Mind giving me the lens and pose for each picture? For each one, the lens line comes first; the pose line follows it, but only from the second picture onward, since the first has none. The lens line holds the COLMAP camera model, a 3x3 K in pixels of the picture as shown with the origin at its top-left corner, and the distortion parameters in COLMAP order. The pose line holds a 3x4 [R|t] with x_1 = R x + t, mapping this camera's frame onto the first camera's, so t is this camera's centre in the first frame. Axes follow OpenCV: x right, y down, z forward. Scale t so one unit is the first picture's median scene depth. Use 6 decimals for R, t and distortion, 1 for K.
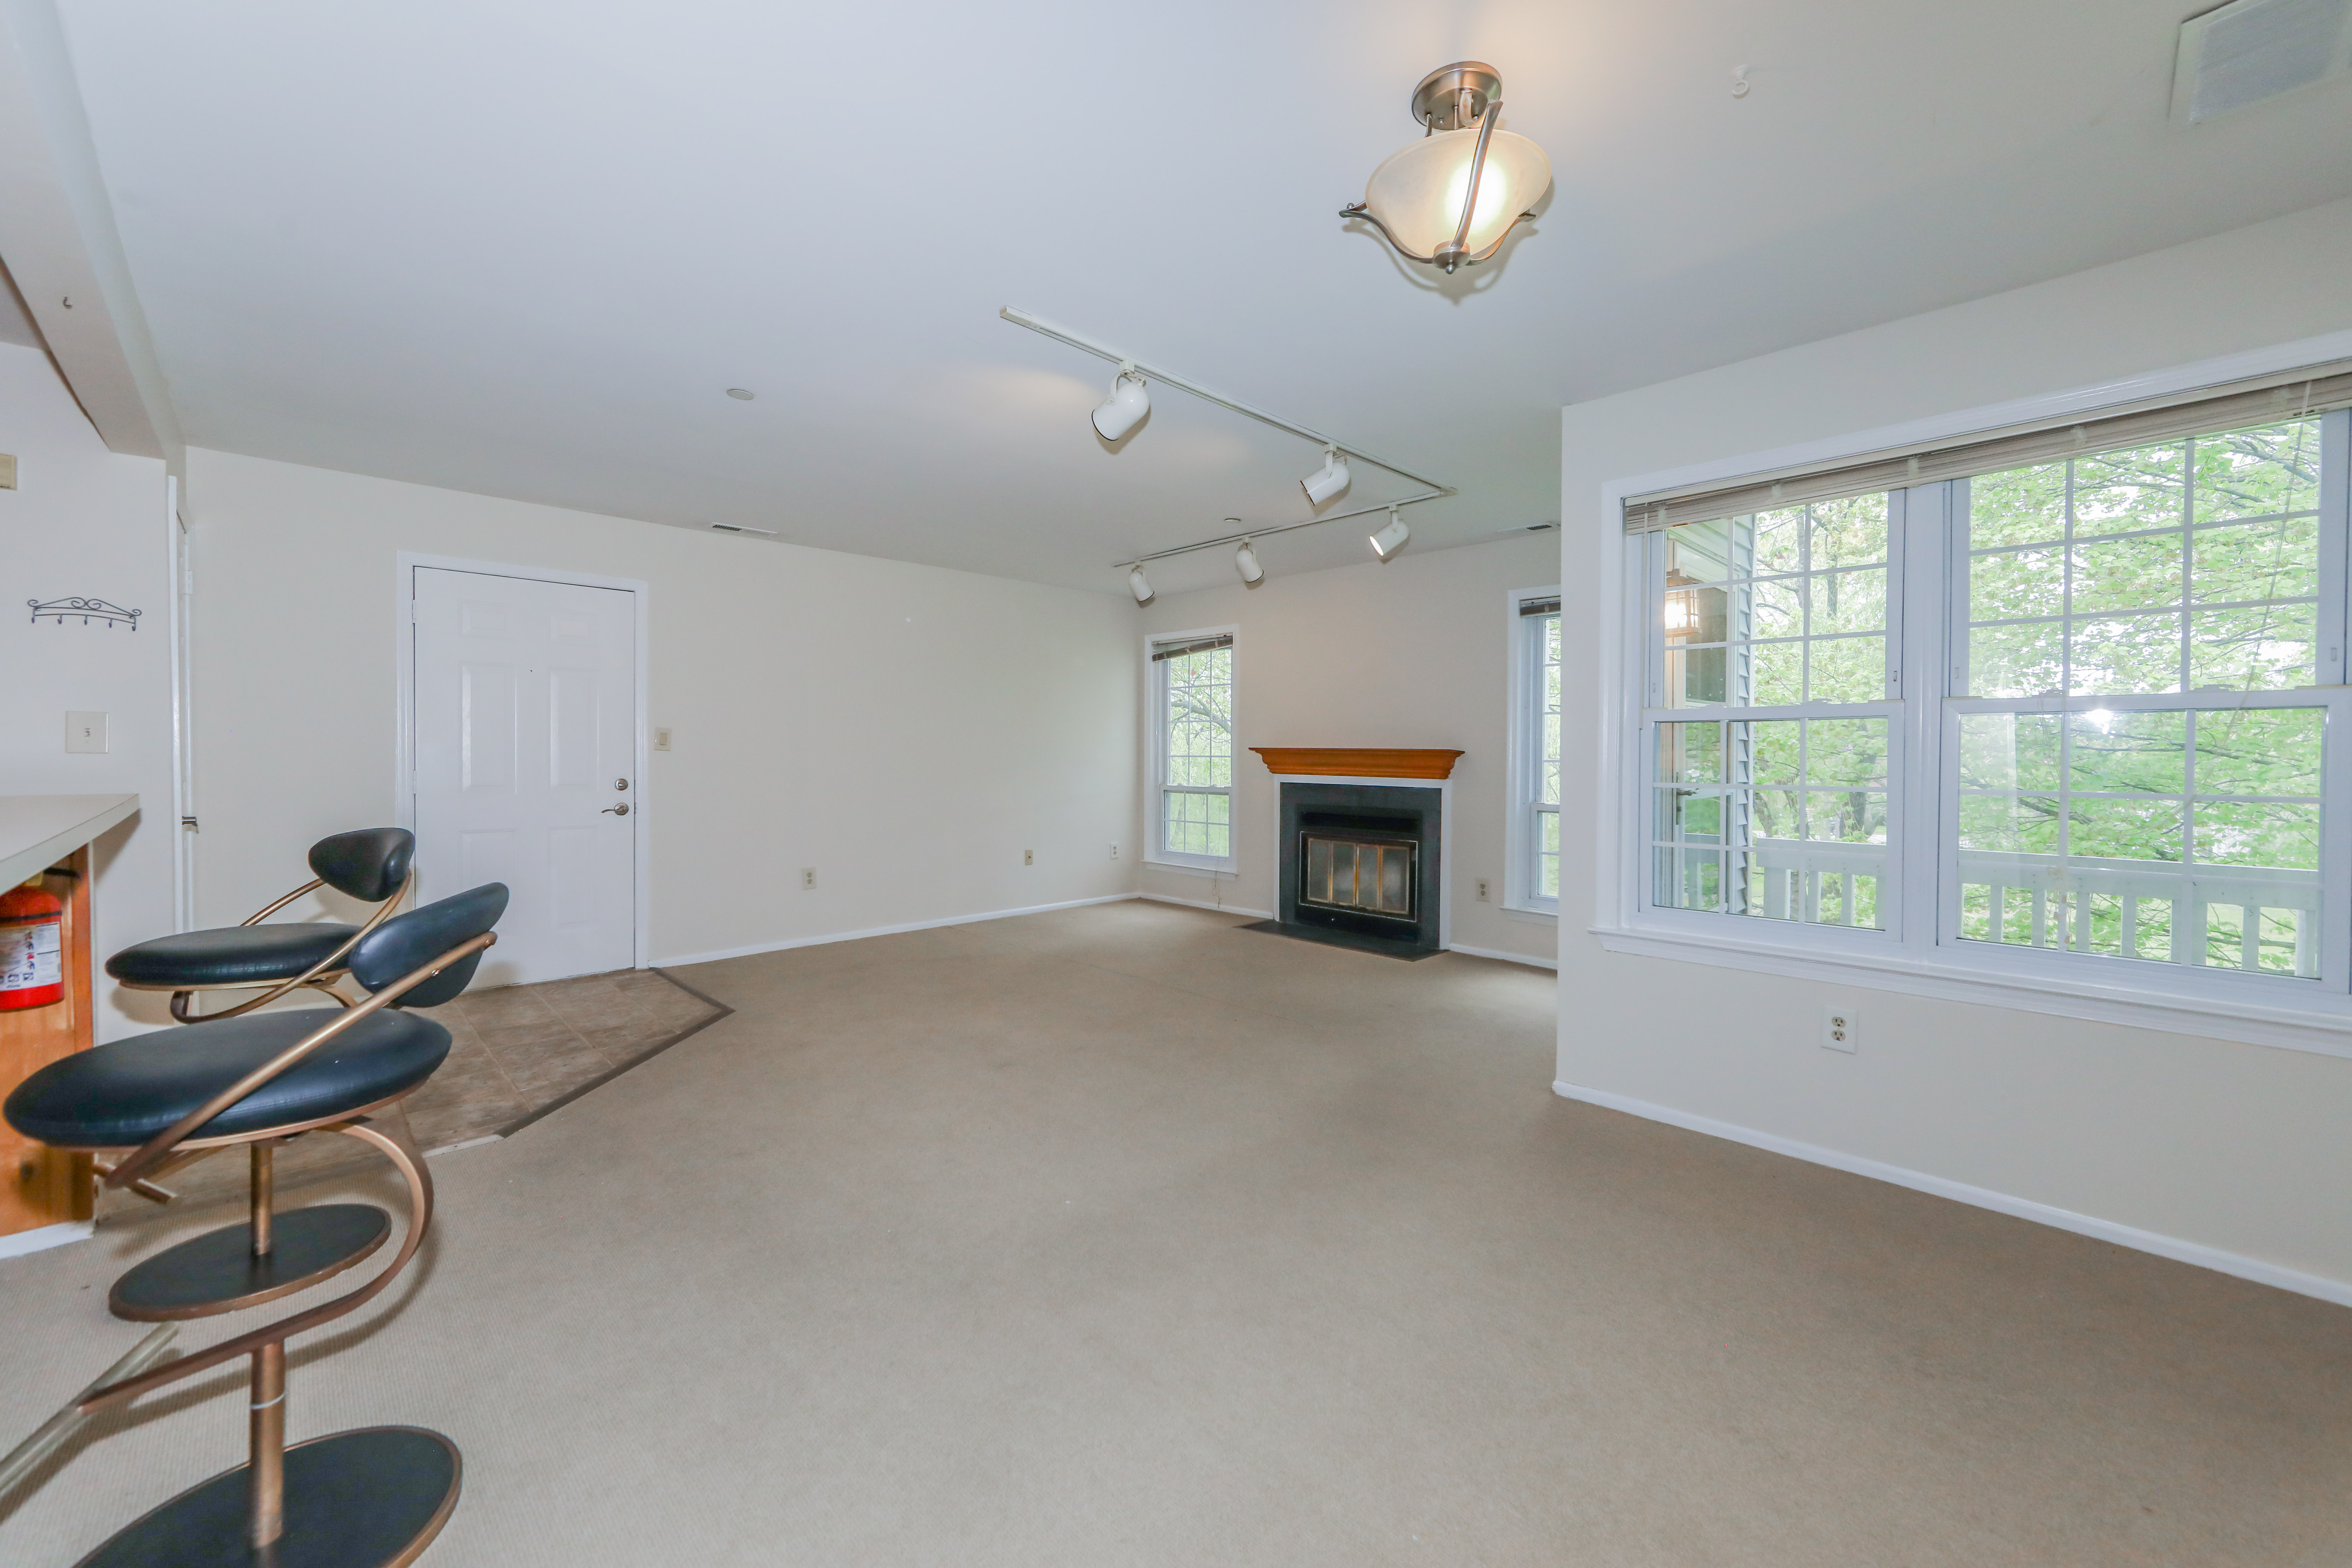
lens RADIAL K [[912.9, 0, 1172.3], [0, 912.9, 767.6], [0, 0, 1]] dist [0.001302, -0.000108]
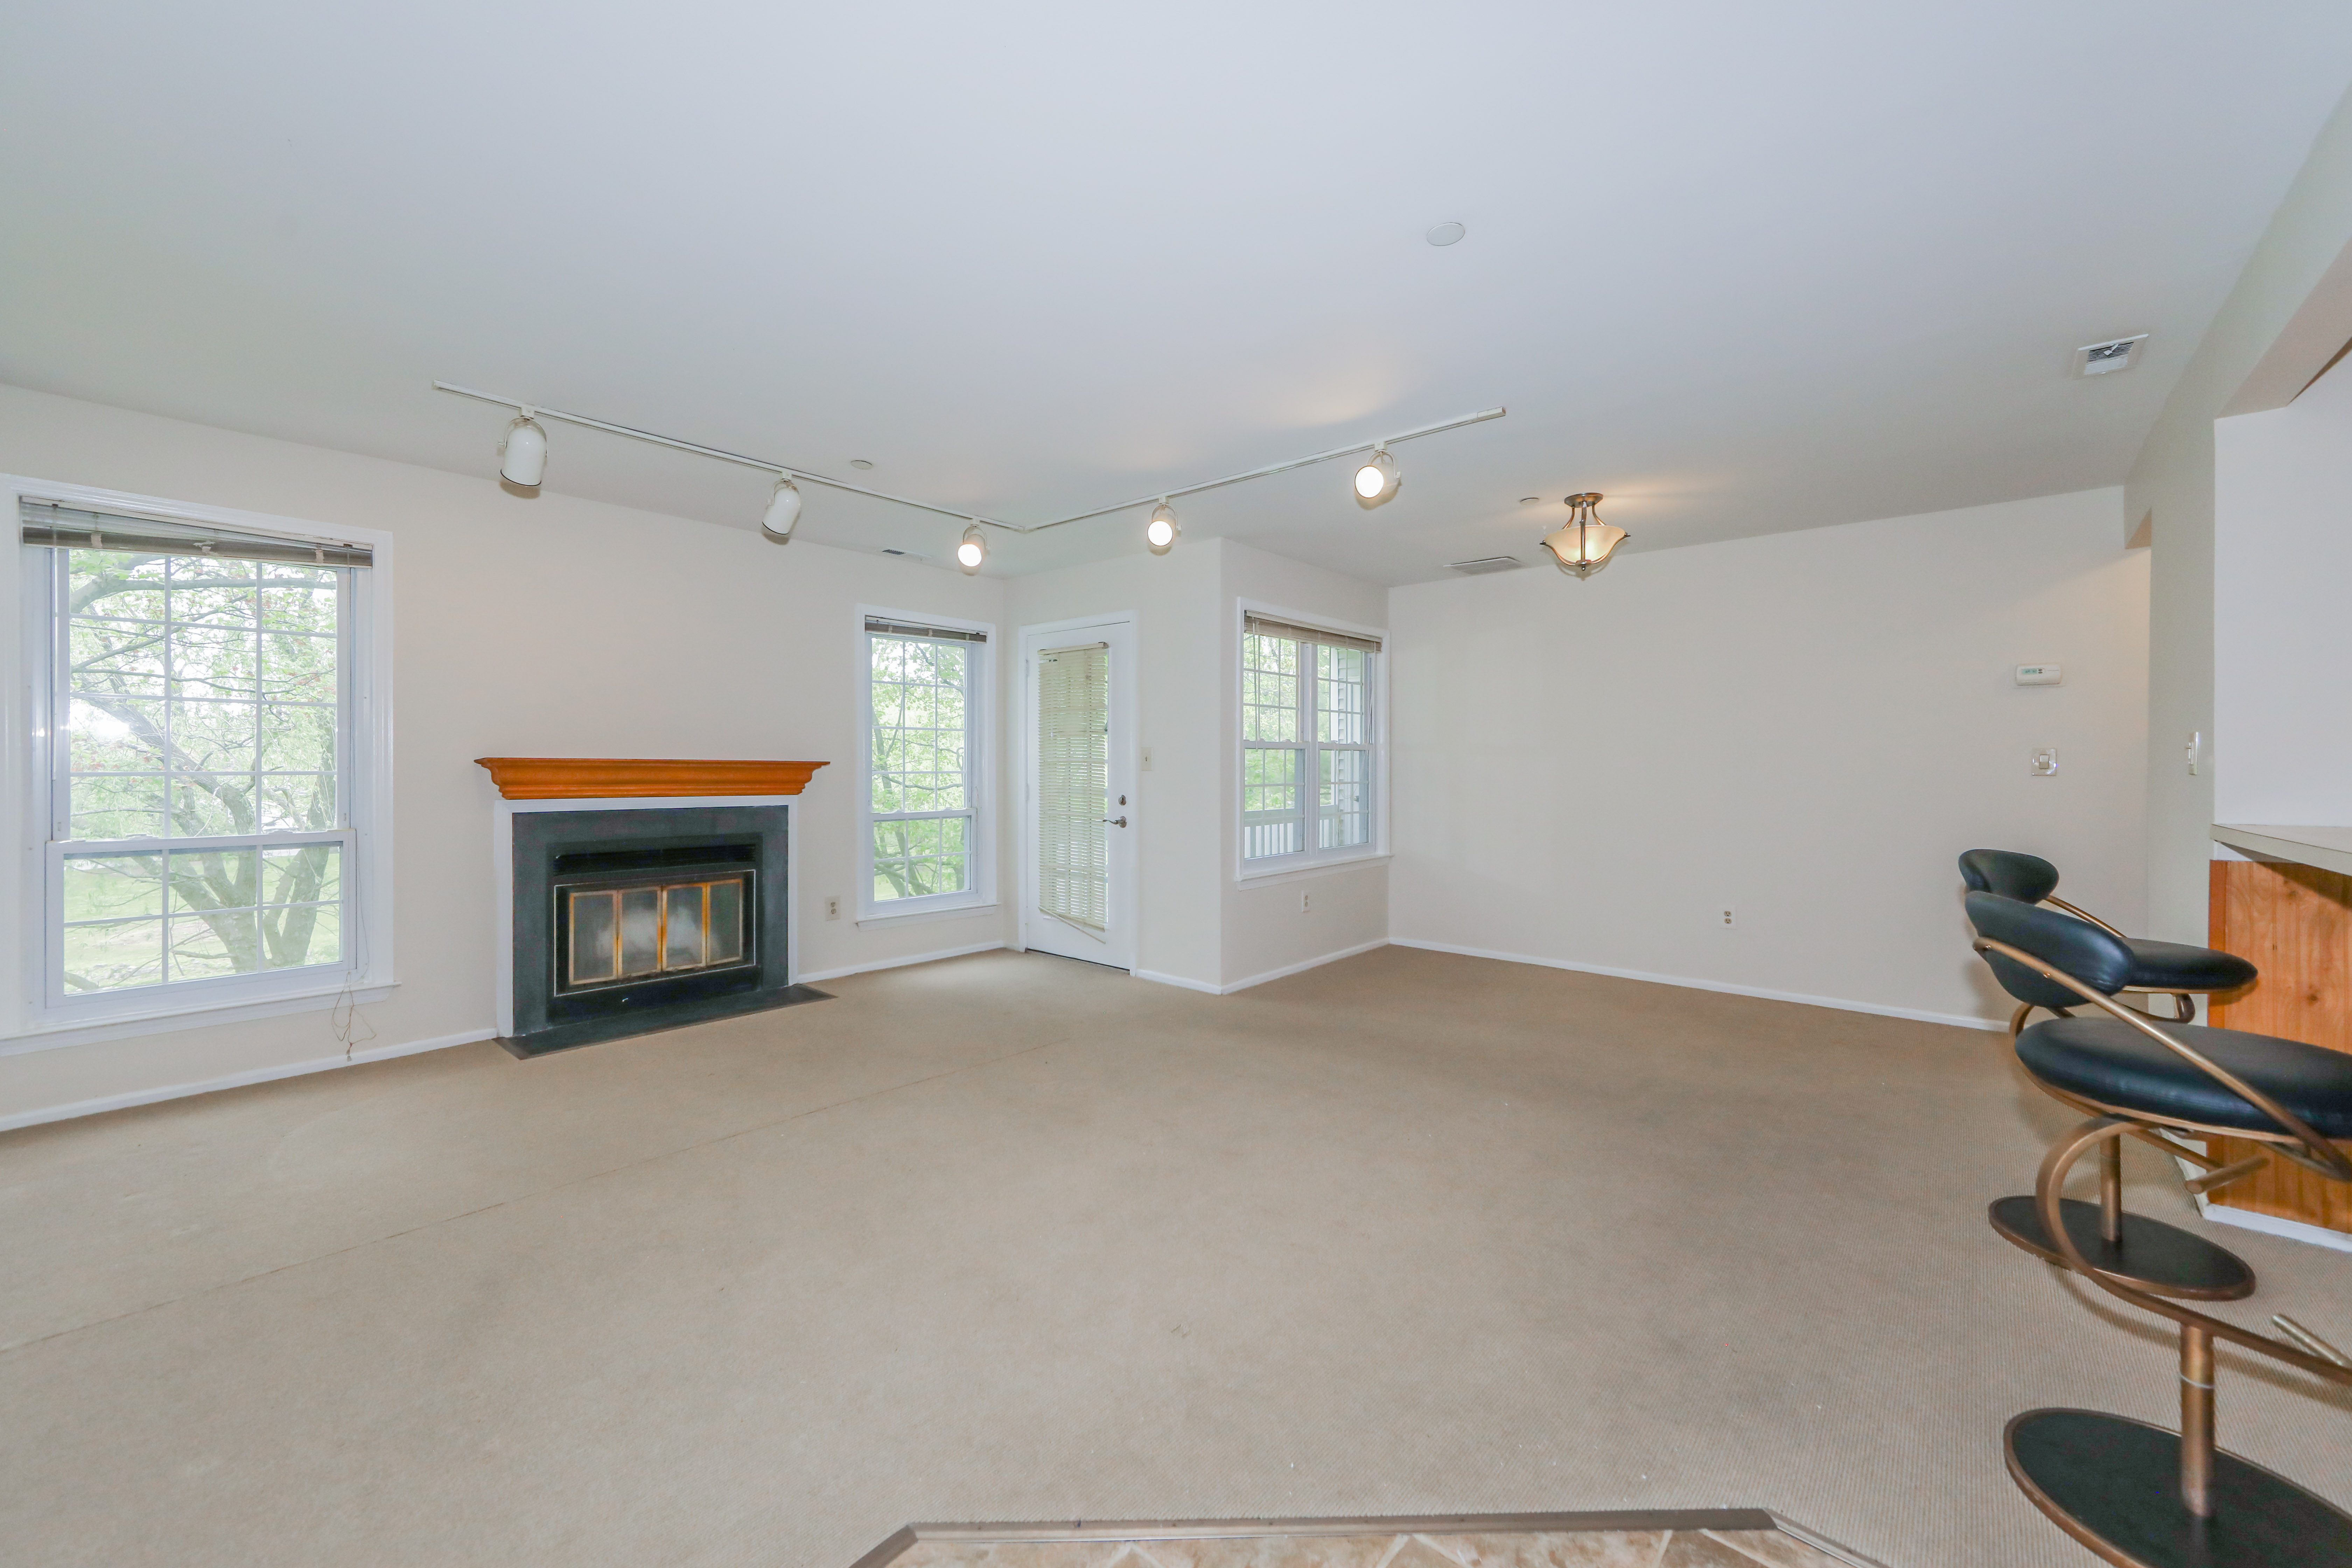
lens RADIAL K [[912.9, 0, 1169.7], [0, 912.9, 769.6], [0, 0, 1]] dist [0.001302, -0.000108]
pose [[-0.053754, -0.011073, 0.998493, -0.587281], [0.011330, 0.999867, 0.011698, -0.017352], [-0.998490, 0.011942, -0.053621, 0.648357]]
